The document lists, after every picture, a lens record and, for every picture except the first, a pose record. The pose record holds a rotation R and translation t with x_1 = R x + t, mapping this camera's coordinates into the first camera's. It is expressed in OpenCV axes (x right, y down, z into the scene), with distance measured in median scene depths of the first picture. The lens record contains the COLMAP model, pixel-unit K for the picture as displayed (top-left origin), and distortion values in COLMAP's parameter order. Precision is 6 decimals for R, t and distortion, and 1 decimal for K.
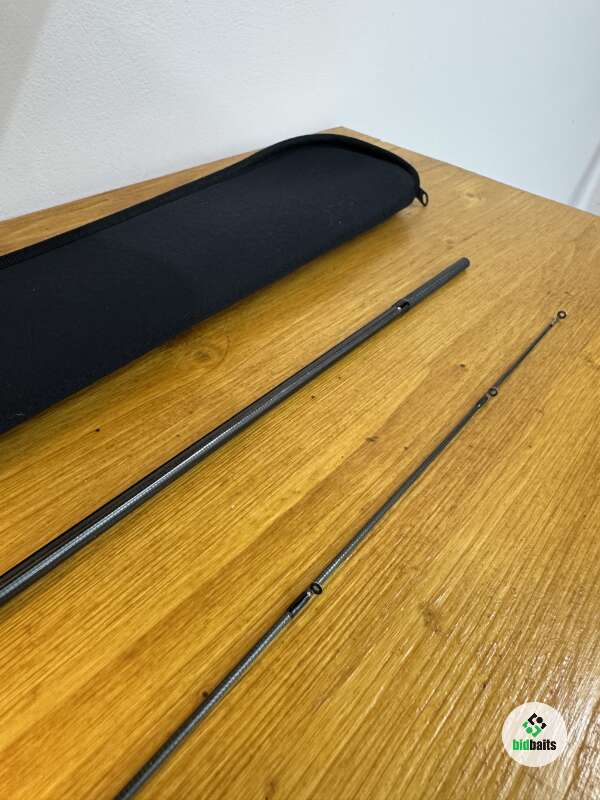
lens RADIAL K [[556.0, 0, 297.4], [0, 556.0, 401.0], [0, 0, 1]] dist [0.003135, -0.017169]
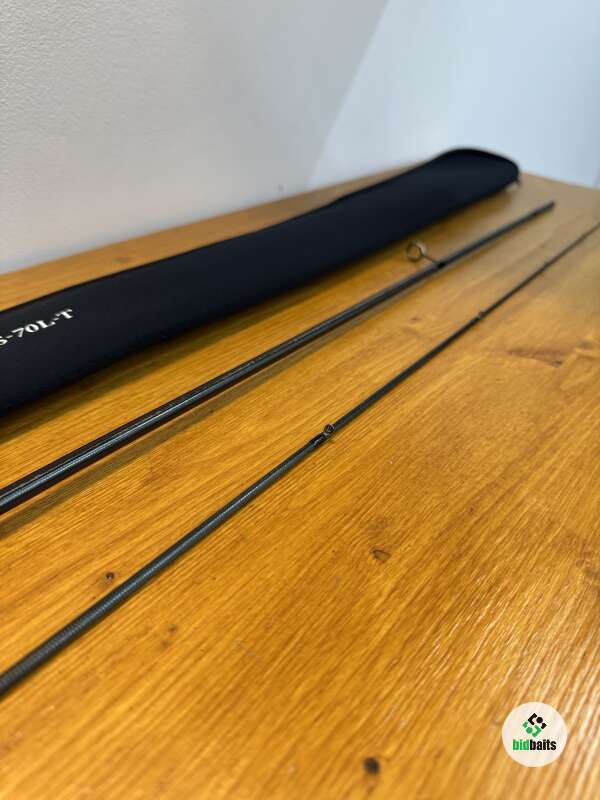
lens RADIAL K [[596.1, 0, 304.2], [0, 596.1, 385.2], [0, 0, 1]] dist [0.014442, -0.034802]
pose [[0.998994, -0.041684, 0.016517, -1.013131], [0.043747, 0.986894, -0.155329, 1.071384], [-0.009826, 0.155896, 0.987725, -1.541552]]
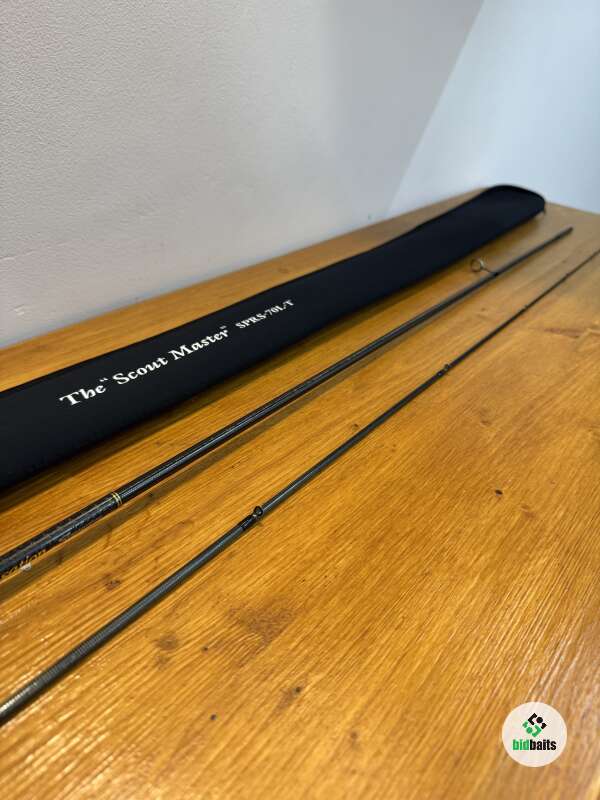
lens RADIAL K [[556.0, 0, 305.1], [0, 556.0, 396.0], [0, 0, 1]] dist [0.003135, -0.017169]
pose [[0.999366, -0.029126, -0.020497, -1.459750], [0.025955, 0.989688, -0.140868, 1.373570], [0.024389, 0.140247, 0.989816, -2.389149]]
